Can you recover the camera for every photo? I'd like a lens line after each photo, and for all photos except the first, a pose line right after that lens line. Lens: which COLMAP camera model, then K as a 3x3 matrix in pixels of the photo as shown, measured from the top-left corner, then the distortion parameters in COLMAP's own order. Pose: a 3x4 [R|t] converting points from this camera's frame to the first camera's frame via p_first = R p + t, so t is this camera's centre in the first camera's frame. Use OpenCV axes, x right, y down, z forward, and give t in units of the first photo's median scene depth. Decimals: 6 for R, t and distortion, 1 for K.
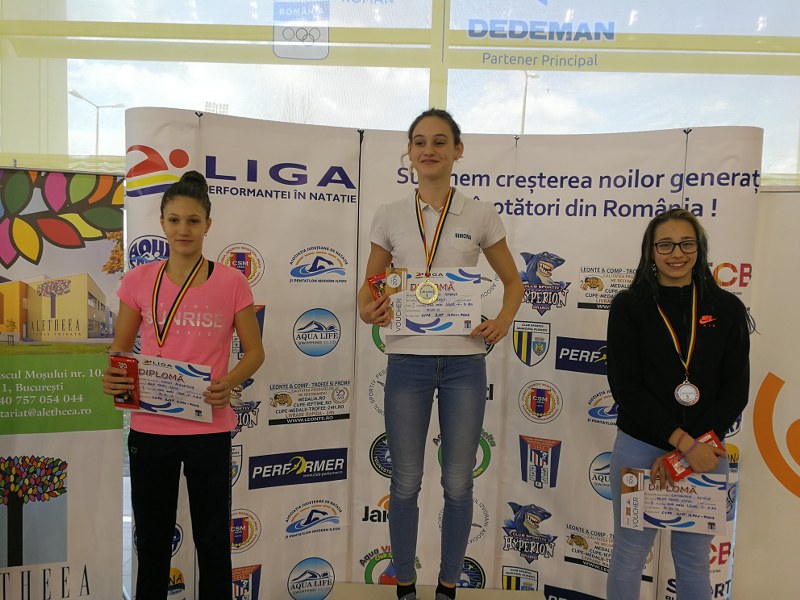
lens RADIAL K [[644.3, 0, 392.5], [0, 644.3, 303.0], [0, 0, 1]] dist [0.006397, -0.011763]
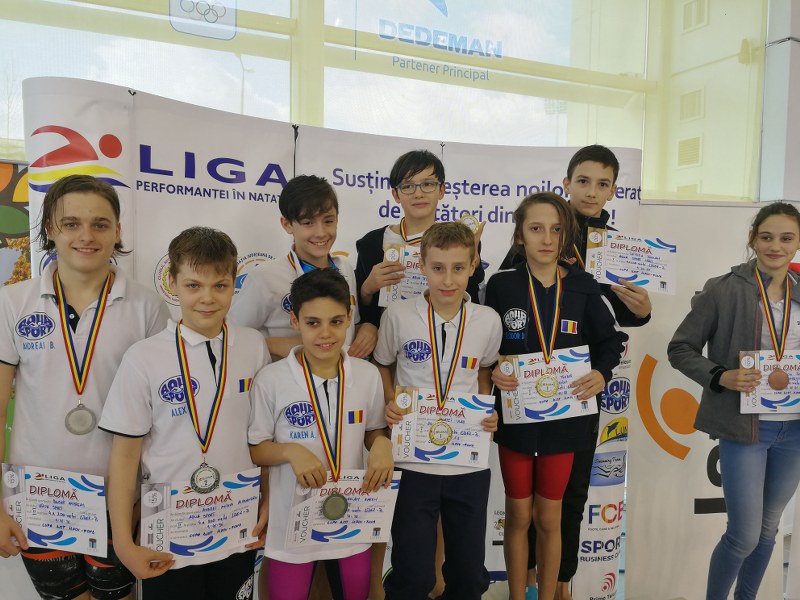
lens RADIAL K [[644.3, 0, 372.2], [0, 644.3, 309.7], [0, 0, 1]] dist [0.006397, -0.011763]
pose [[0.900194, -0.049001, 0.432724, -0.368417], [0.042665, 0.998793, 0.024346, -0.025152], [-0.433395, -0.003454, 0.901198, 0.129240]]
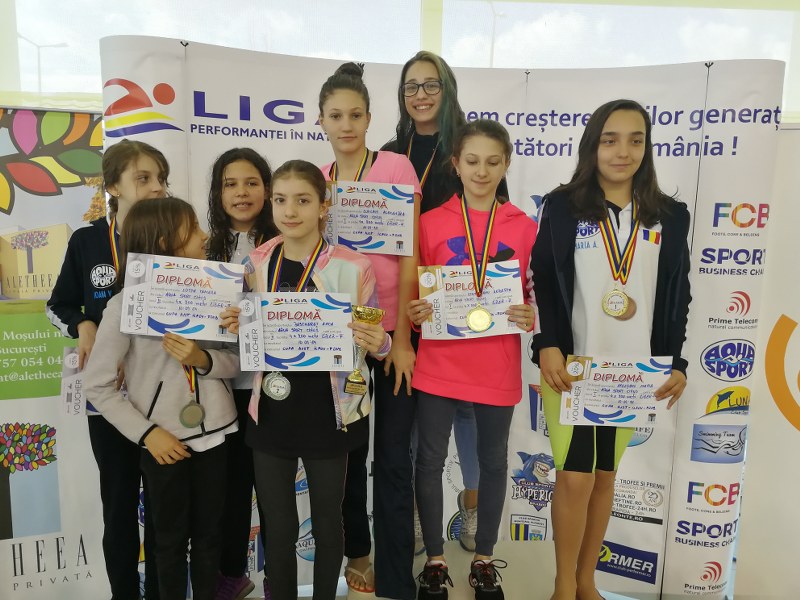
lens RADIAL K [[644.3, 0, 397.6], [0, 644.3, 302.4], [0, 0, 1]] dist [0.006397, -0.011763]
pose [[0.997480, -0.022043, 0.067438, -0.067670], [0.016735, 0.996791, 0.078281, 0.001587], [-0.068948, -0.076955, 0.994648, 0.053251]]
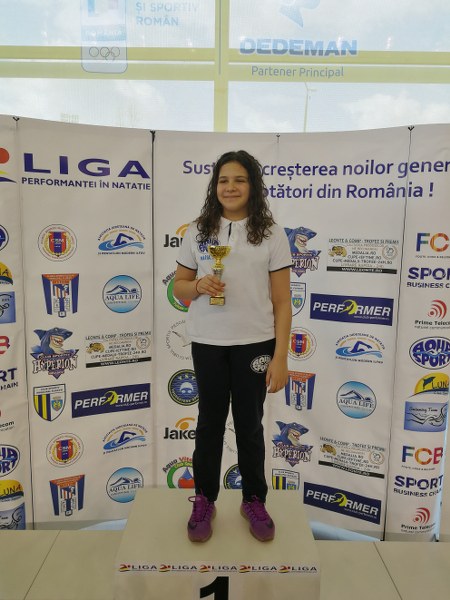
lens RADIAL K [[483.2, 0, 225.1], [0, 483.2, 296.9], [0, 0, 1]] dist [0.006397, -0.011763]
pose [[0.999307, -0.021533, 0.030370, 0.056186], [0.019590, 0.997828, 0.062887, -0.004615], [-0.031658, -0.062248, 0.997558, 0.049053]]
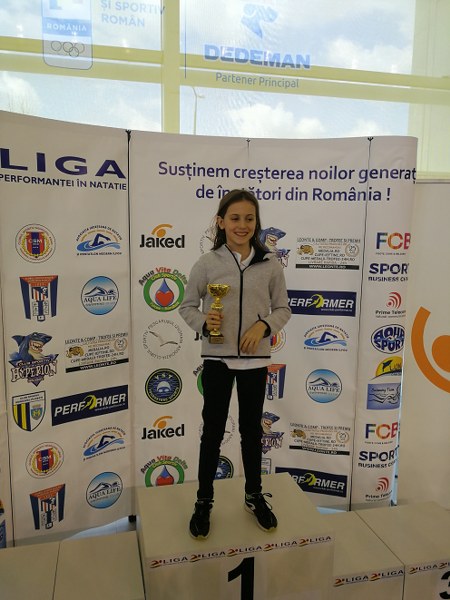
lens RADIAL K [[483.2, 0, 212.0], [0, 483.2, 301.1], [0, 0, 1]] dist [0.006397, -0.011763]
pose [[0.966699, -0.054330, 0.250082, -0.146592], [0.037999, 0.996846, 0.069677, -0.000565], [-0.253078, -0.057854, 0.965714, 0.046196]]
